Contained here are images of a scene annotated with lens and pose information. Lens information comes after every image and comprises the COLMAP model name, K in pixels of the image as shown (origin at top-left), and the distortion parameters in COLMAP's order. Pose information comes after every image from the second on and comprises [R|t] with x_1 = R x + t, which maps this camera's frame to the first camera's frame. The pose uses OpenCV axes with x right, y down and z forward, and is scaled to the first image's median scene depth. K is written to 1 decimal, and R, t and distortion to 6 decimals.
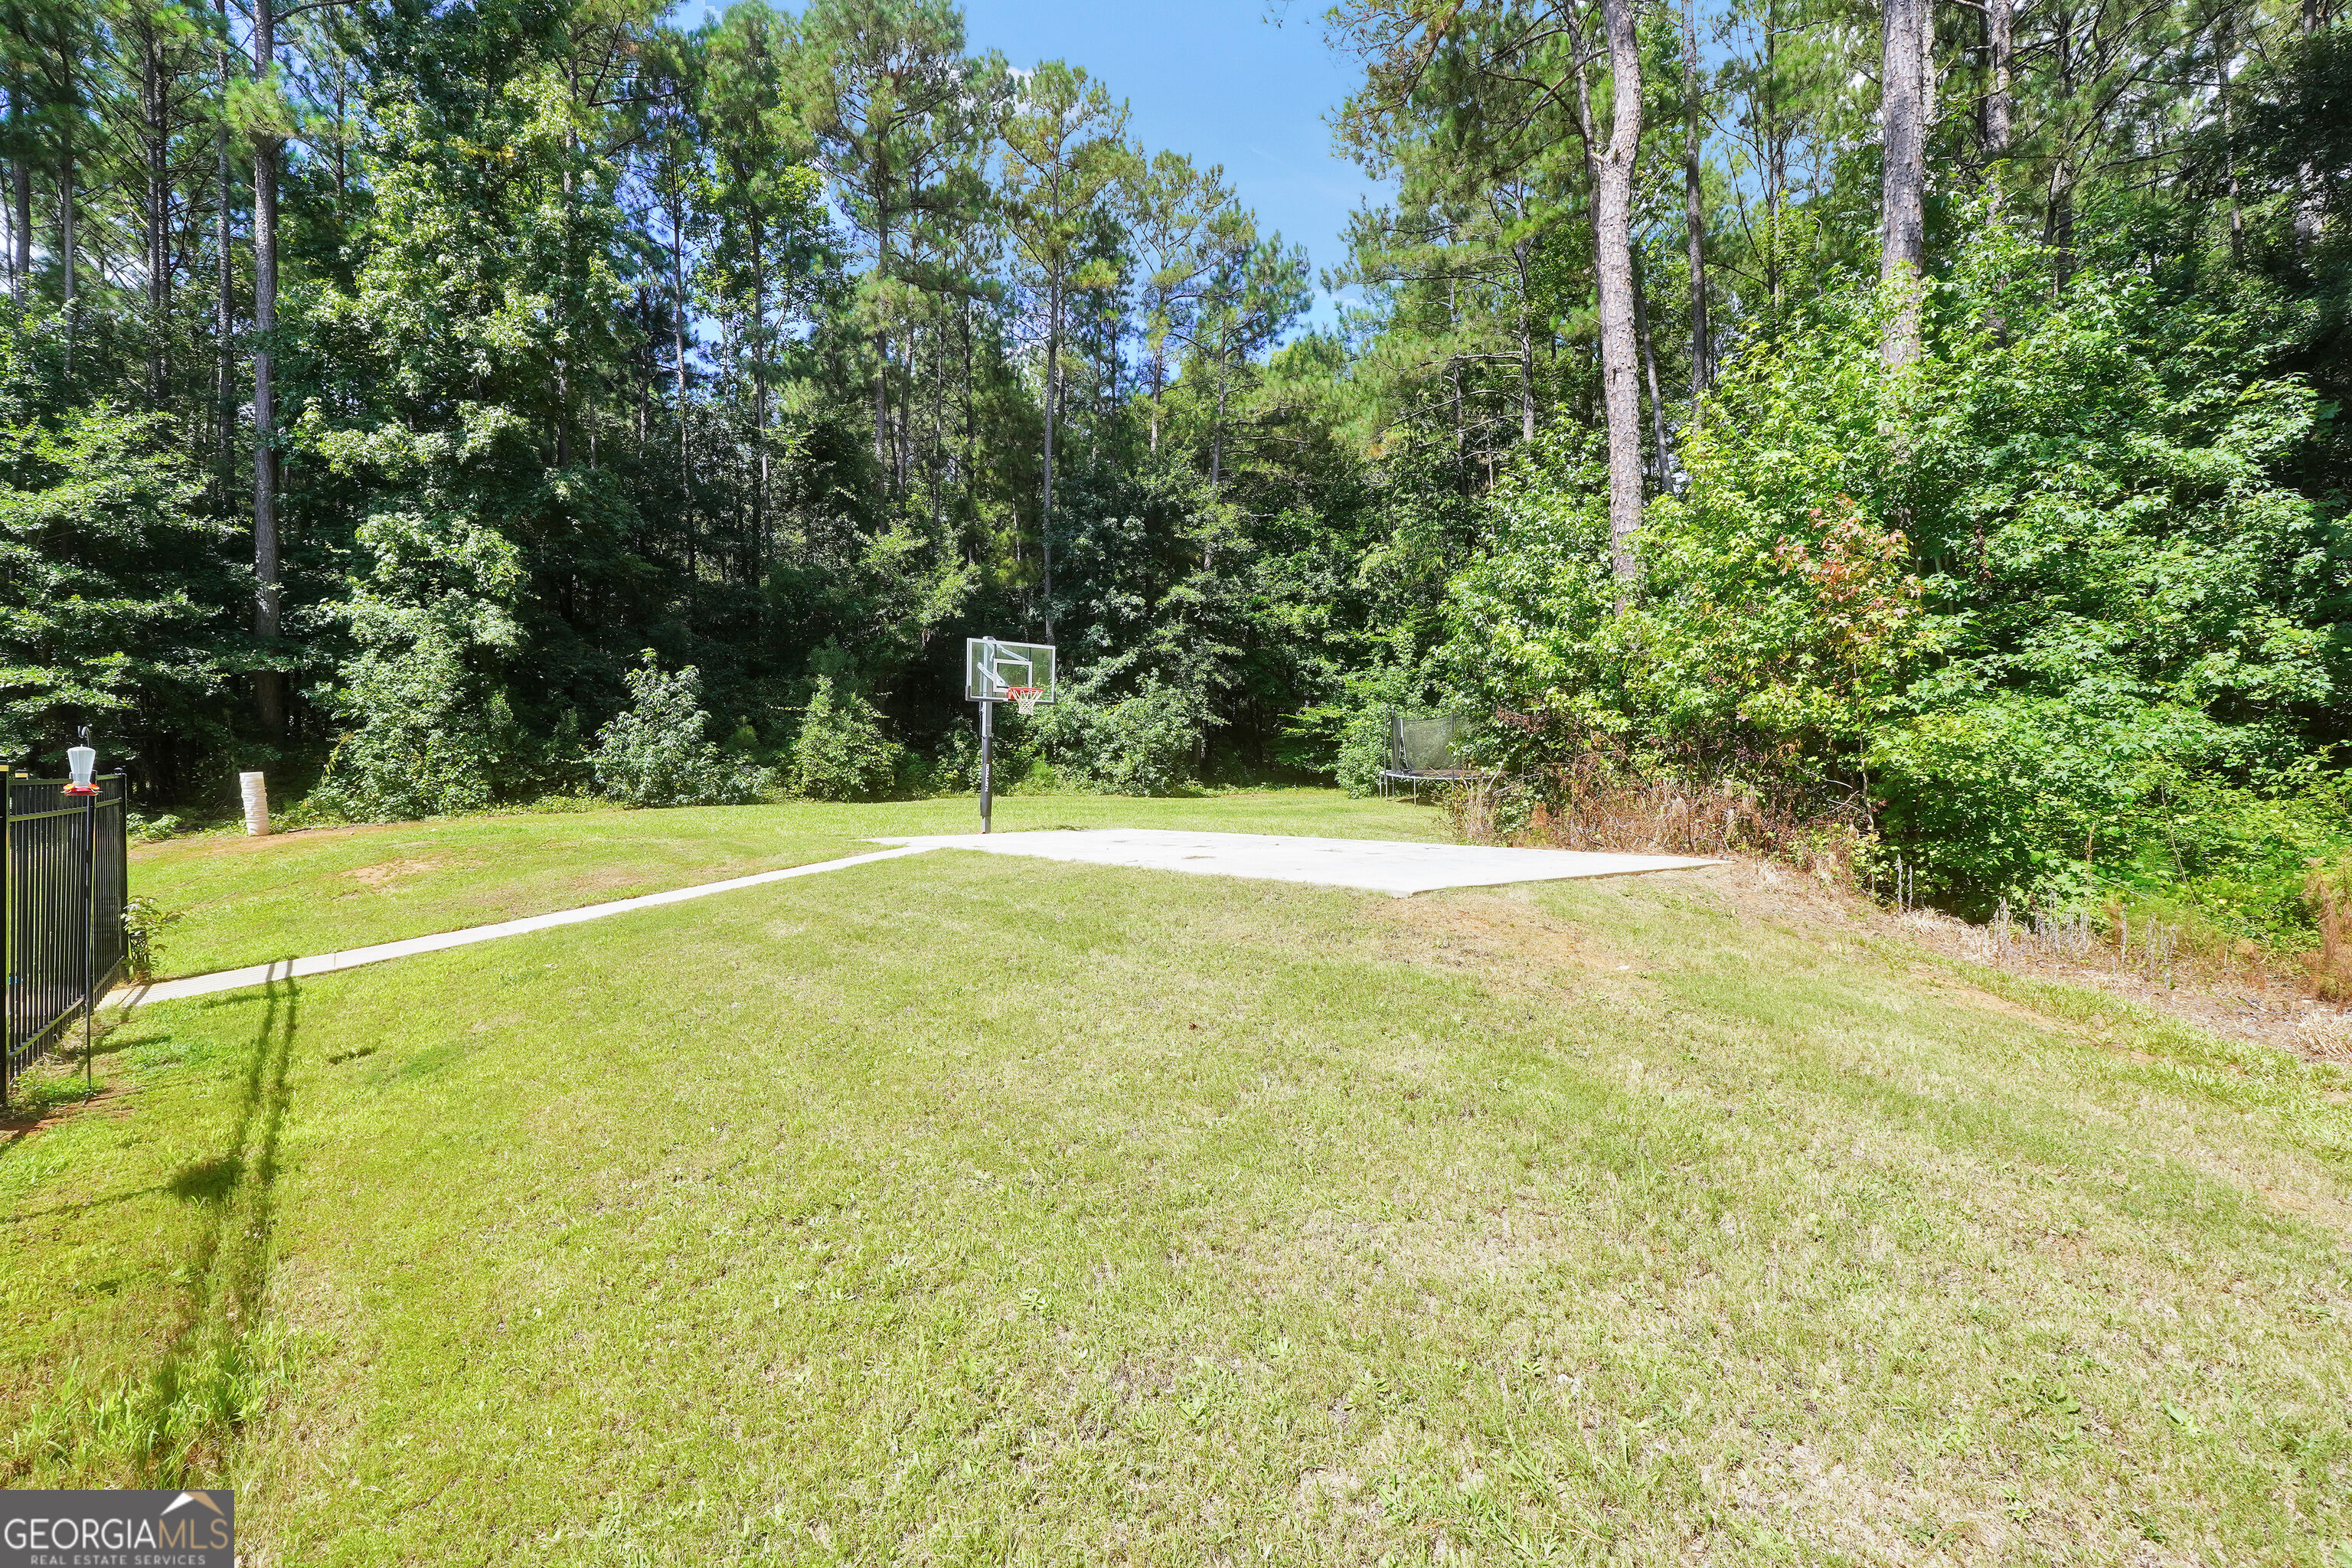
lens RADIAL K [[997.2, 0, 1154.8], [0, 997.2, 781.9], [0, 0, 1]] dist [-0.020431, 0.005137]
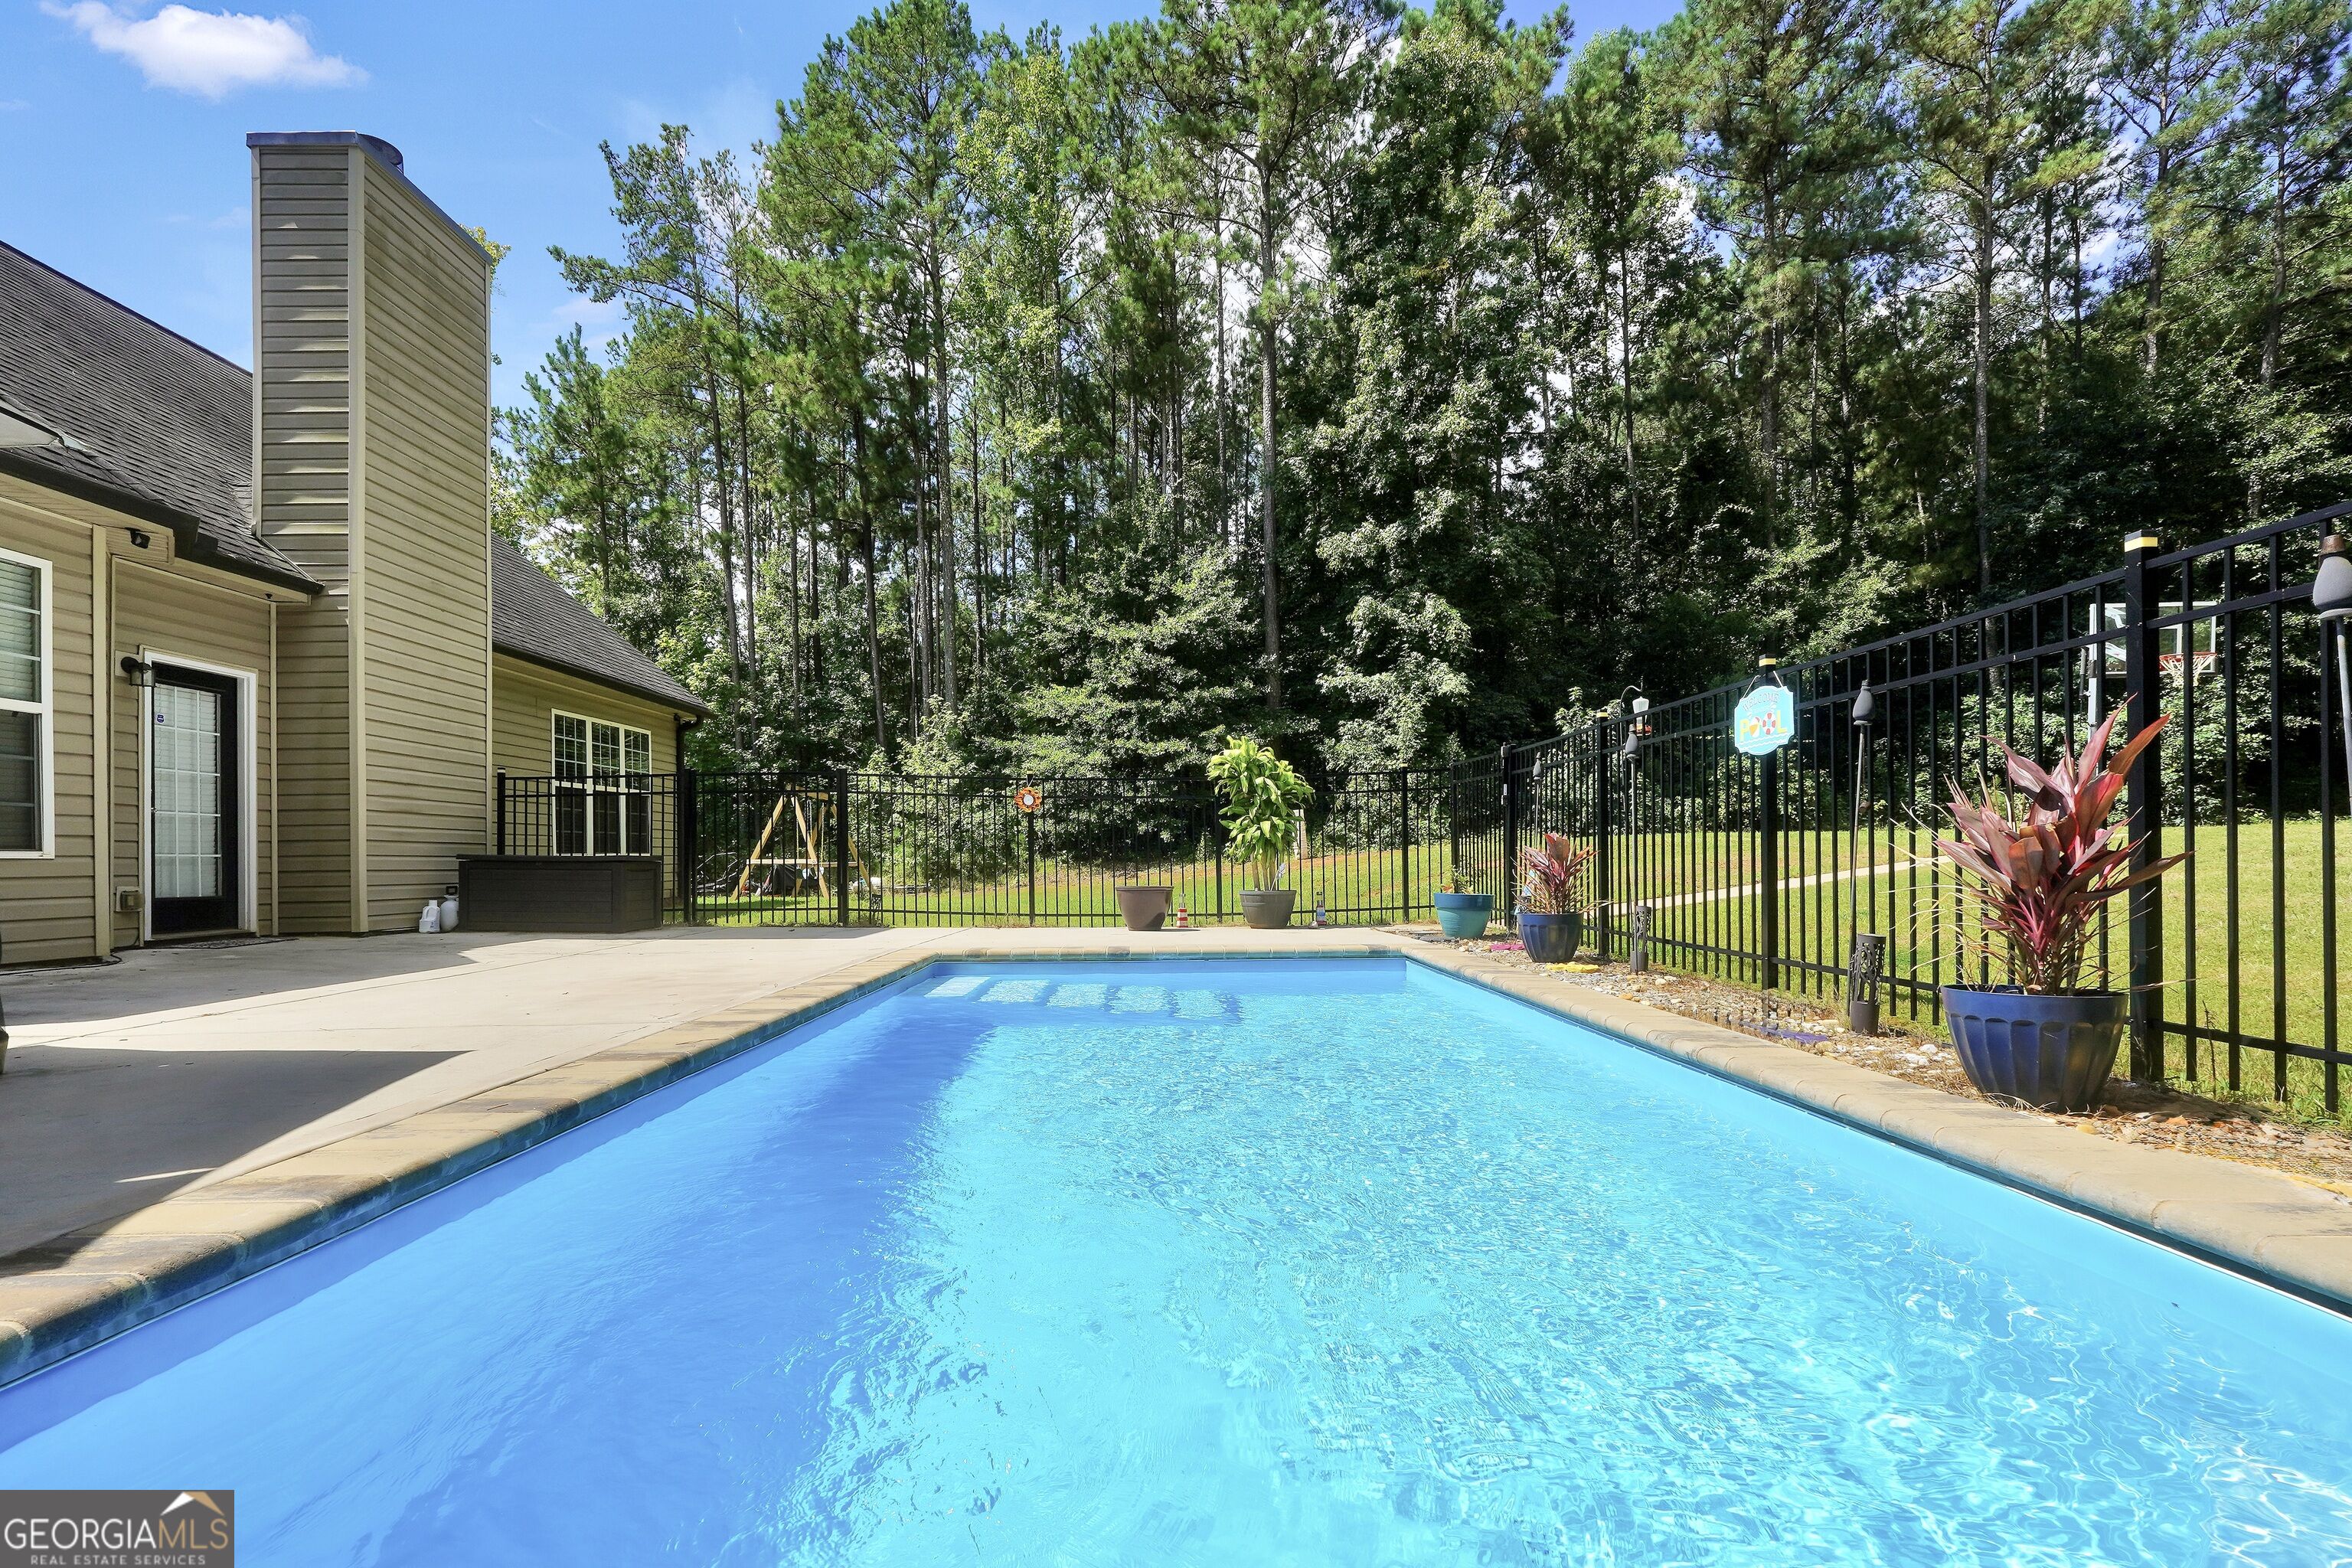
lens RADIAL K [[997.2, 0, 1166.6], [0, 997.2, 867.0], [0, 0, 1]] dist [-0.020431, 0.005137]
pose [[0.768498, -0.001645, -0.639850, -0.117971], [0.012716, 0.999838, 0.012702, 0.026600], [0.639726, -0.017898, 0.768395, -0.066509]]
